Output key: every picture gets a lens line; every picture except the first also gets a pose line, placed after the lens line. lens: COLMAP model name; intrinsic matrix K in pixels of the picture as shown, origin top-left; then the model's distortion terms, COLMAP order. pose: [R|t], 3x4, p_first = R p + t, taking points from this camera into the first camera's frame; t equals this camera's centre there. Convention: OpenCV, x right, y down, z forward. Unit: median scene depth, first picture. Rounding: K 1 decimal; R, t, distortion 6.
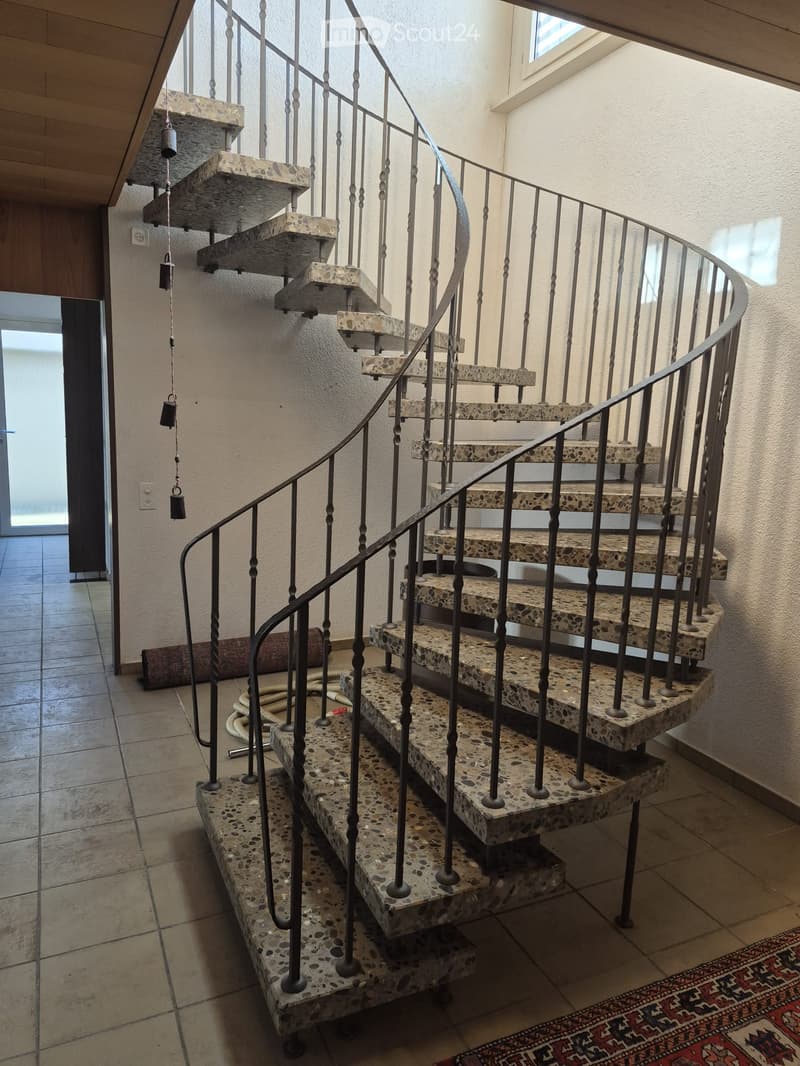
lens RADIAL K [[746.8, 0, 401.3], [0, 746.8, 531.8], [0, 0, 1]] dist [0.023663, -0.003454]
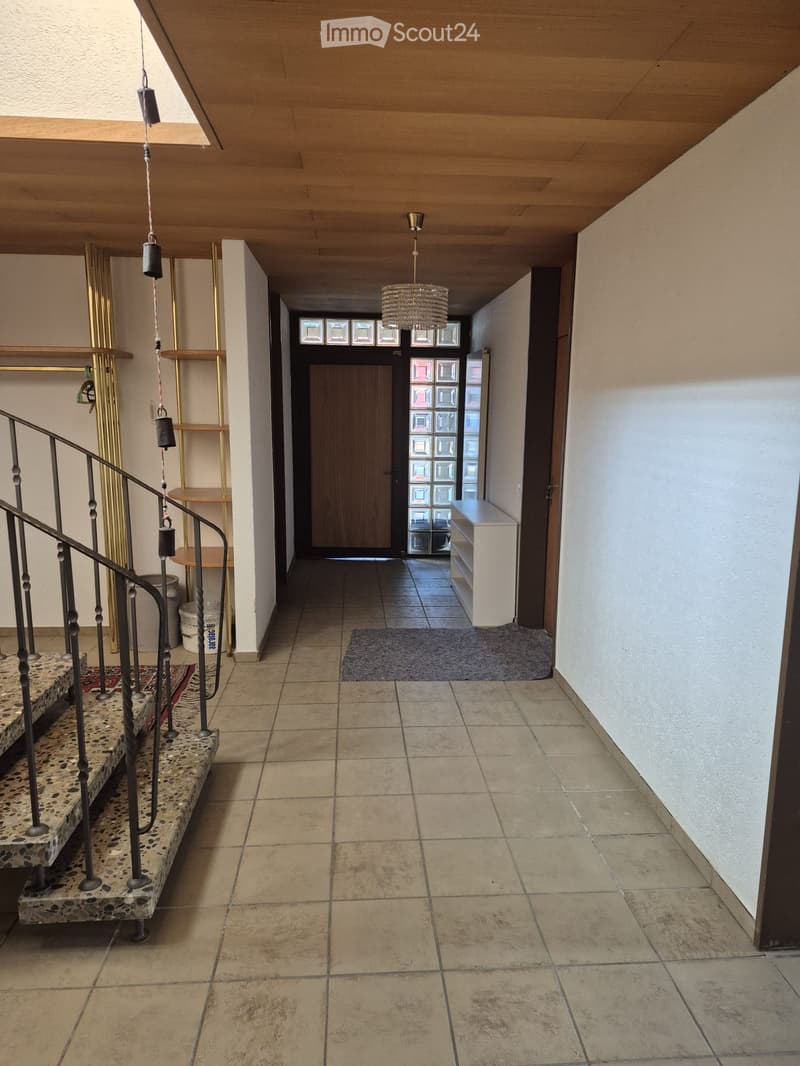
lens RADIAL K [[746.8, 0, 400.3], [0, 746.8, 534.5], [0, 0, 1]] dist [0.023663, -0.003454]
pose [[-0.928981, -0.114322, 0.352028, -0.829397], [0.014744, 0.938918, 0.343826, -0.317800], [-0.369833, 0.324598, -0.870551, 1.612902]]
